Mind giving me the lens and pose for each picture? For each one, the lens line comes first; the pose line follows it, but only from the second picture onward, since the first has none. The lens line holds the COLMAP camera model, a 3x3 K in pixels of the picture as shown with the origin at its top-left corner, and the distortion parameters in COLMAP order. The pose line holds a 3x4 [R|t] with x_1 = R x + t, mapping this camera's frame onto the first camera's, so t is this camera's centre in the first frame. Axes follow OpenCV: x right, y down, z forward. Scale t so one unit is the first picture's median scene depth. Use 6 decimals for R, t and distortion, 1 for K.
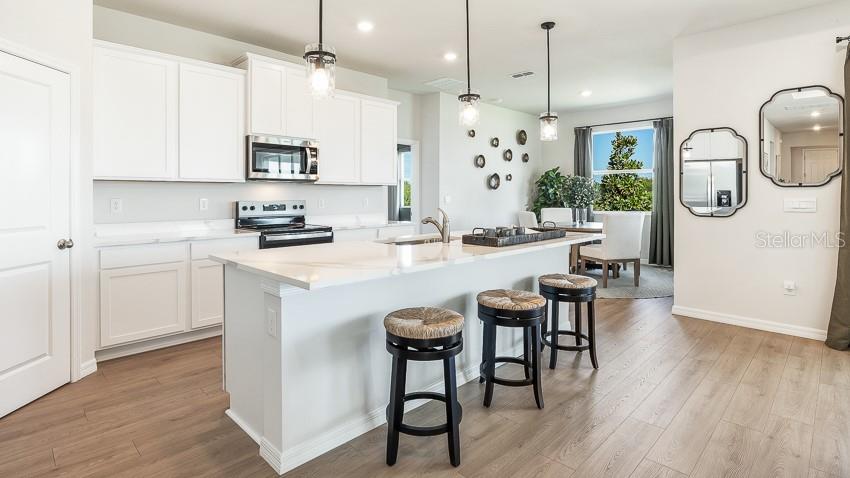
lens RADIAL K [[432.7, 0, 425.1], [0, 432.7, 189.3], [0, 0, 1]] dist [-0.006285, -0.000656]
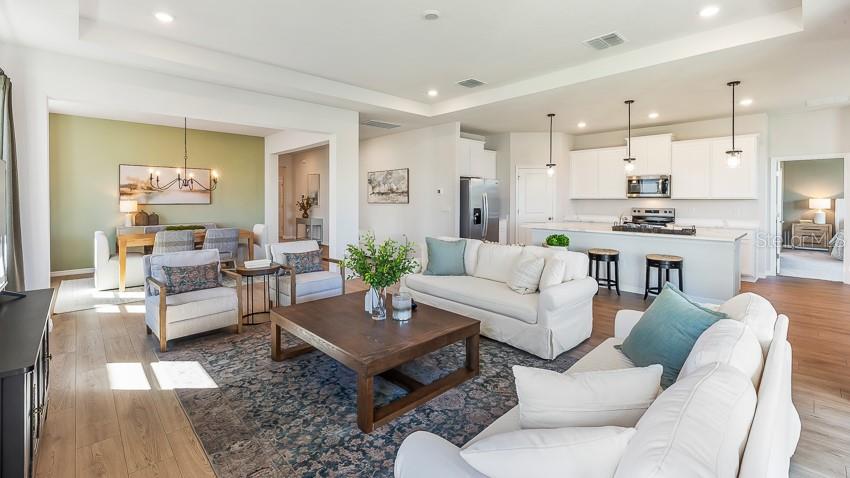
lens RADIAL K [[364.9, 0, 423.4], [0, 364.9, 242.5], [0, 0, 1]] dist [0.000110, -0.000557]
pose [[-0.042397, 0.119317, -0.991951, 1.423312], [0.007414, 0.992853, 0.119109, -0.023300], [0.999073, -0.002304, -0.042978, 0.062142]]
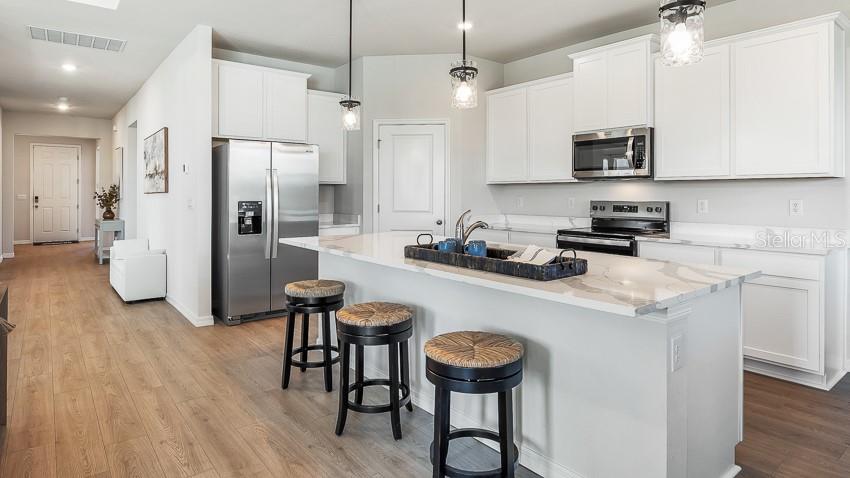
lens RADIAL K [[482.7, 0, 425.4], [0, 482.7, 234.5], [0, 0, 1]] dist [-0.000400, -0.000014]
pose [[-0.130225, 0.083424, -0.987969, 0.742620], [0.008789, 0.996512, 0.082987, 0.010150], [0.991445, 0.002124, -0.130504, 0.784336]]
